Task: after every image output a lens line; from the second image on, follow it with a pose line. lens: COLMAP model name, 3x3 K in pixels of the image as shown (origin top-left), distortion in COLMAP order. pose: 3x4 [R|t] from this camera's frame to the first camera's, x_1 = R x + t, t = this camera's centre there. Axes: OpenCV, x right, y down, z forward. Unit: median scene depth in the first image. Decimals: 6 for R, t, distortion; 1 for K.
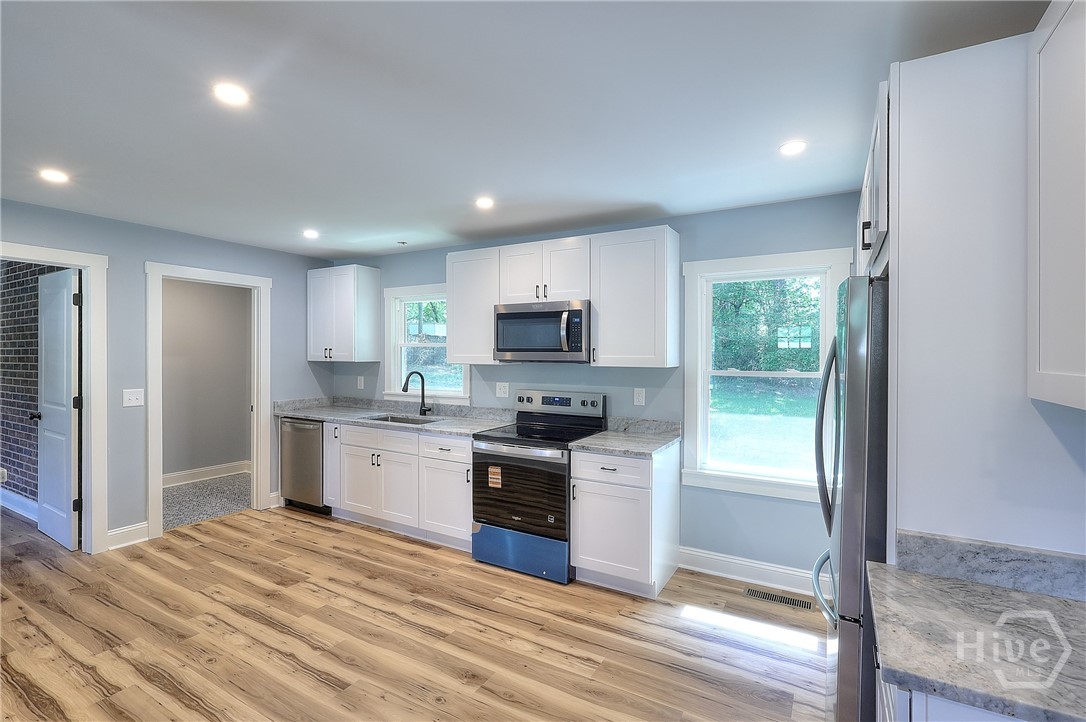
lens RADIAL K [[500.4, 0, 543.1], [0, 500.4, 357.3], [0, 0, 1]] dist [-0.005110, 0.001128]
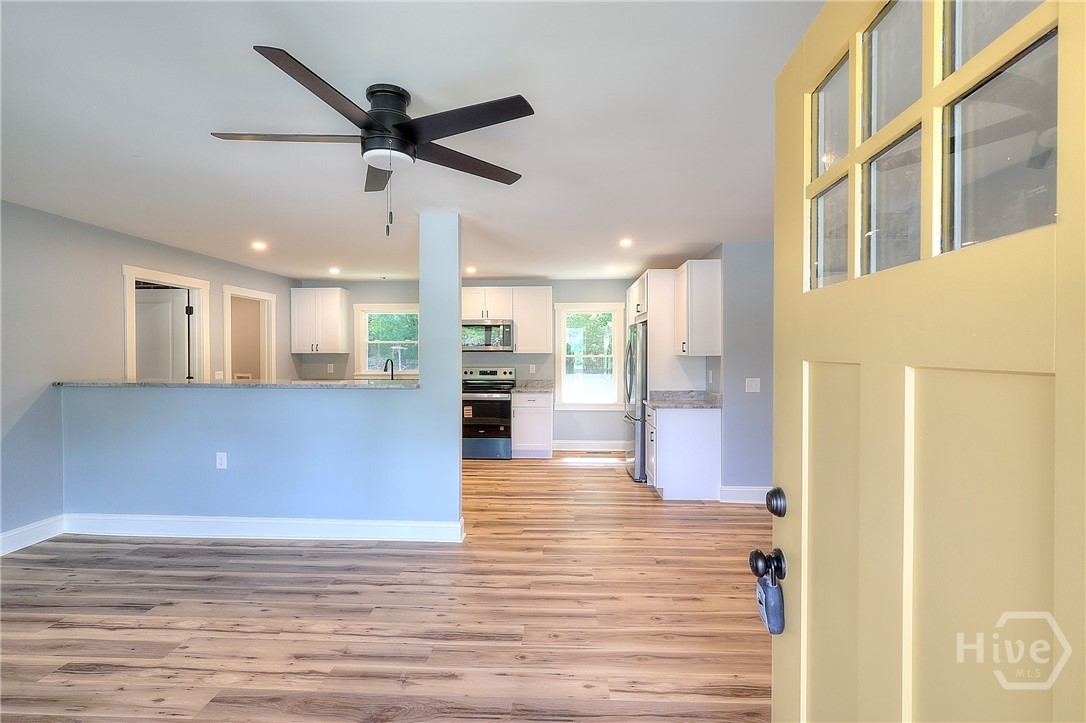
lens RADIAL K [[500.4, 0, 543.1], [0, 500.4, 357.8], [0, 0, 1]] dist [-0.005110, 0.001128]
pose [[0.886202, -0.010466, 0.463181, -0.572129], [0.007040, 0.999934, 0.009125, 0.014761], [-0.463246, -0.004825, 0.886217, -0.647508]]
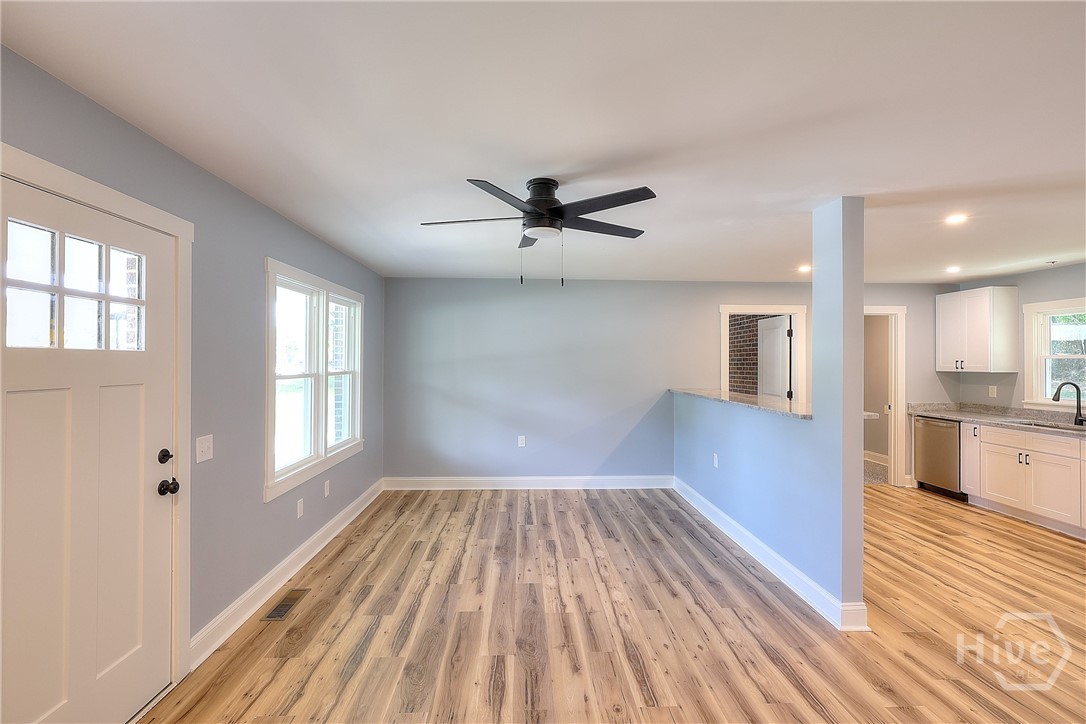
lens RADIAL K [[500.4, 0, 543.1], [0, 500.4, 358.3], [0, 0, 1]] dist [-0.005110, 0.001128]
pose [[0.538838, -0.009253, -0.842359, 0.031766], [-0.004880, 0.999889, -0.014105, -0.002300], [0.842396, 0.011711, 0.538732, -0.499894]]
